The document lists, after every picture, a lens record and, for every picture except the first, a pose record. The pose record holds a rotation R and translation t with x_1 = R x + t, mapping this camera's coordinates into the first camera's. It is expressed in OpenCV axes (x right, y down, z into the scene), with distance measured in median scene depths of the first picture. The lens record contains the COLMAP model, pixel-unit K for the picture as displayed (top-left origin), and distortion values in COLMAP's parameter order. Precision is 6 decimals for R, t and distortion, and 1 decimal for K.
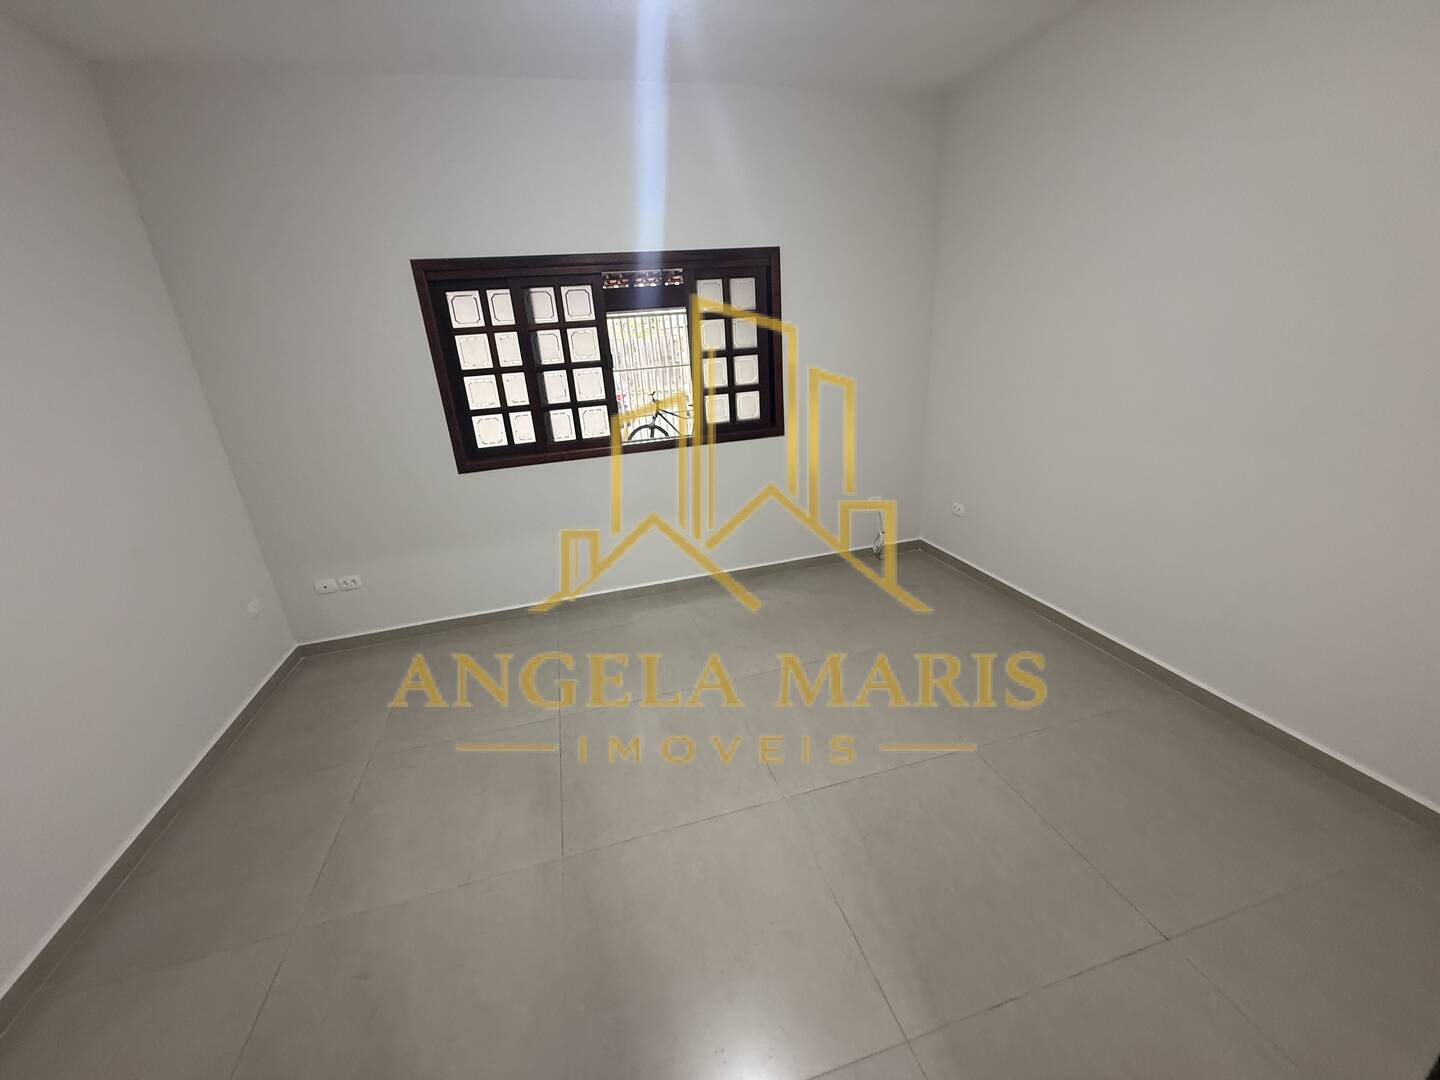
lens RADIAL K [[574.7, 0, 723.5], [0, 574.7, 540.8], [0, 0, 1]] dist [-0.001061, 0.000842]
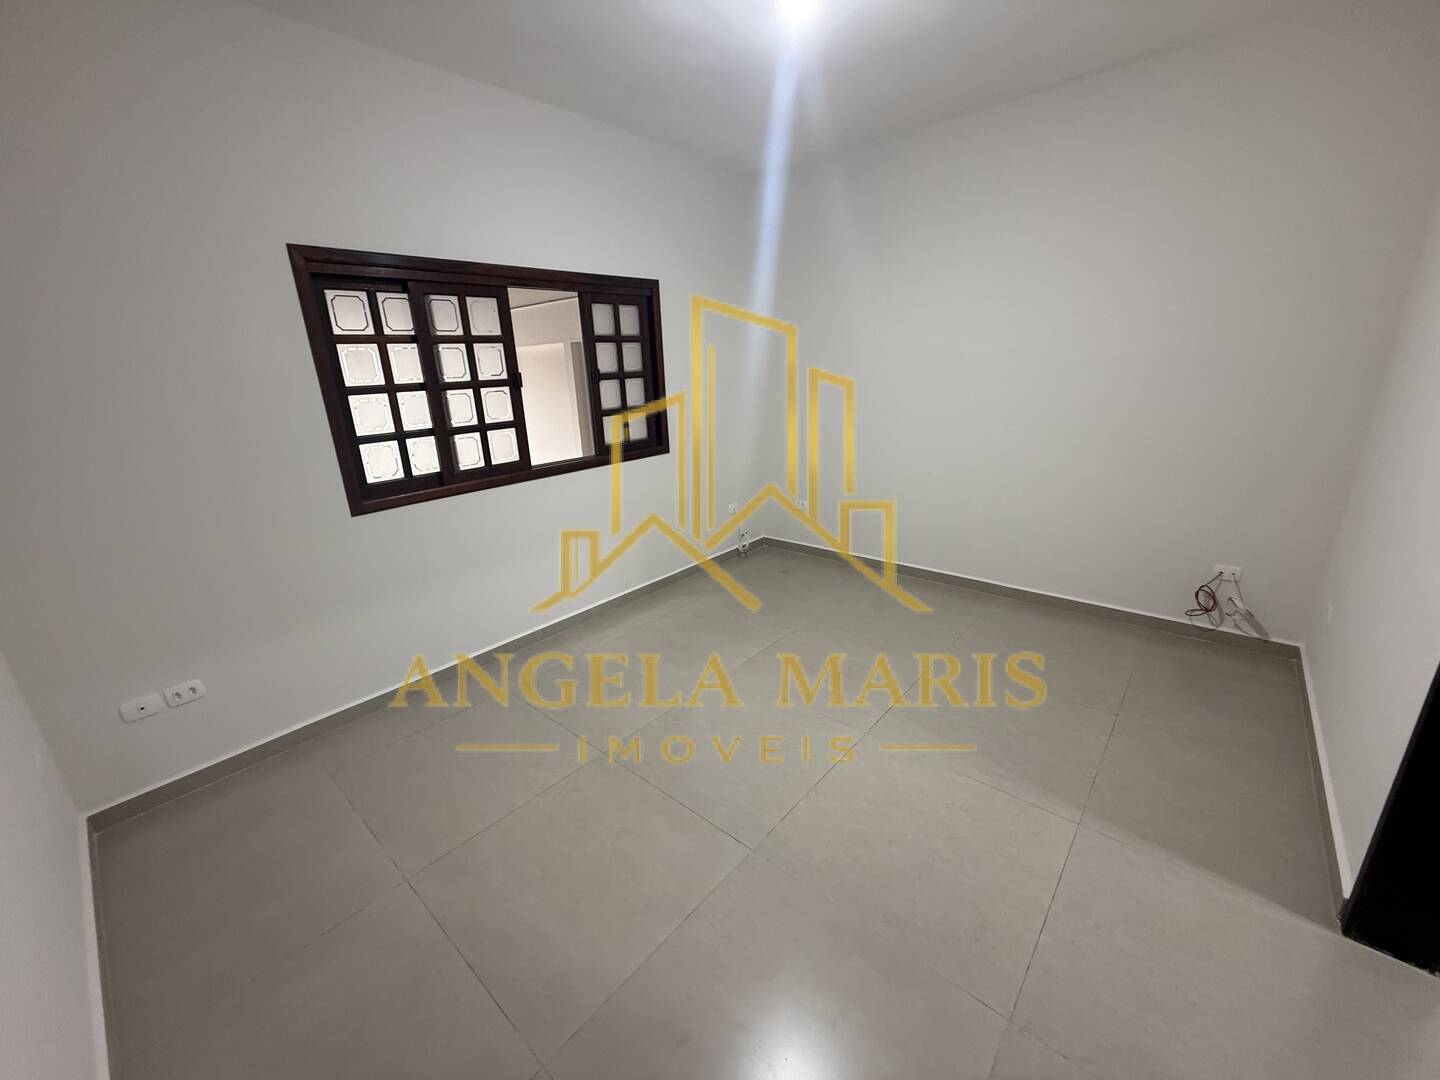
lens RADIAL K [[574.7, 0, 725.3], [0, 574.7, 538.2], [0, 0, 1]] dist [-0.001061, 0.000842]
pose [[0.832586, -0.132813, 0.537738, -0.459315], [0.172891, 0.984636, -0.024499, 0.019915], [-0.526222, 0.113368, 0.842756, 0.071457]]
